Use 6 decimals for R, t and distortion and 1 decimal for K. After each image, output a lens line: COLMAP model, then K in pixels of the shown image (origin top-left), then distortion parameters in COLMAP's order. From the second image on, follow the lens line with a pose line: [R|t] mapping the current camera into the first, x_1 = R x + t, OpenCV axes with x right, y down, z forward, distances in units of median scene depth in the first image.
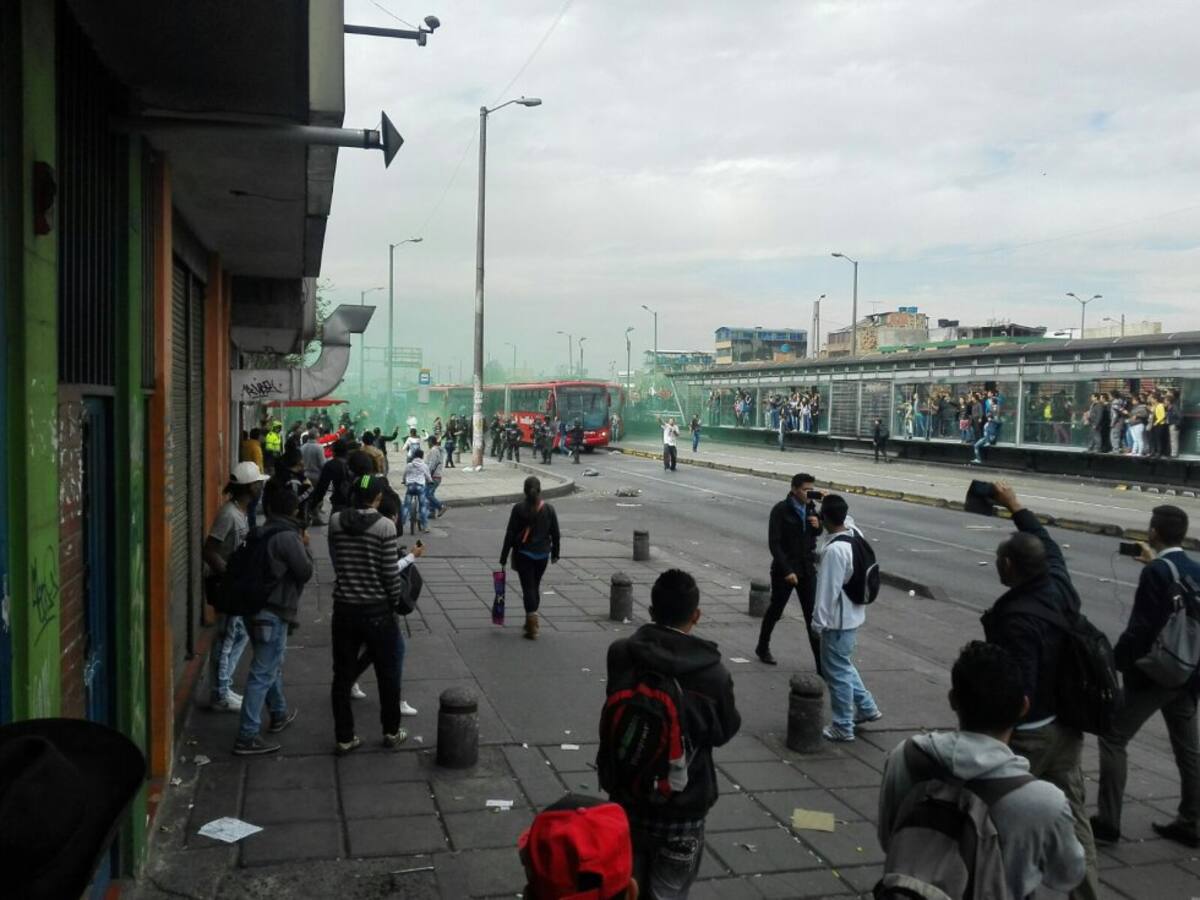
lens RADIAL K [[1441.4, 0, 558.9], [0, 1441.4, 451.4], [0, 0, 1]] dist [0.426564, -0.886185]
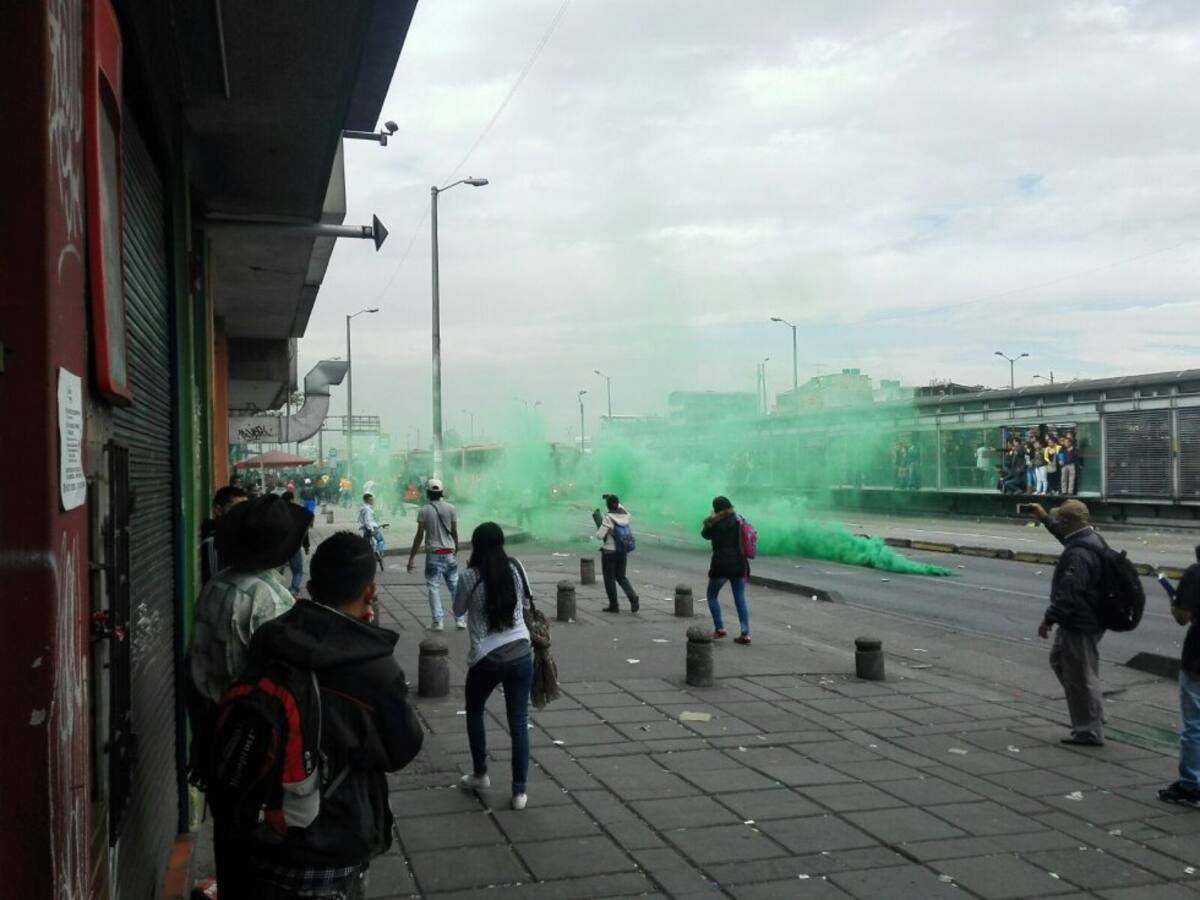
lens RADIAL K [[1450.6, 0, 605.5], [0, 1450.6, 465.1], [0, 0, 1]] dist [0.400583, -0.645355]
pose [[0.997750, -0.029647, 0.060135, 0.005071], [0.031916, 0.998801, -0.037130, 0.025845], [-0.058962, 0.038965, 0.997499, -0.148094]]
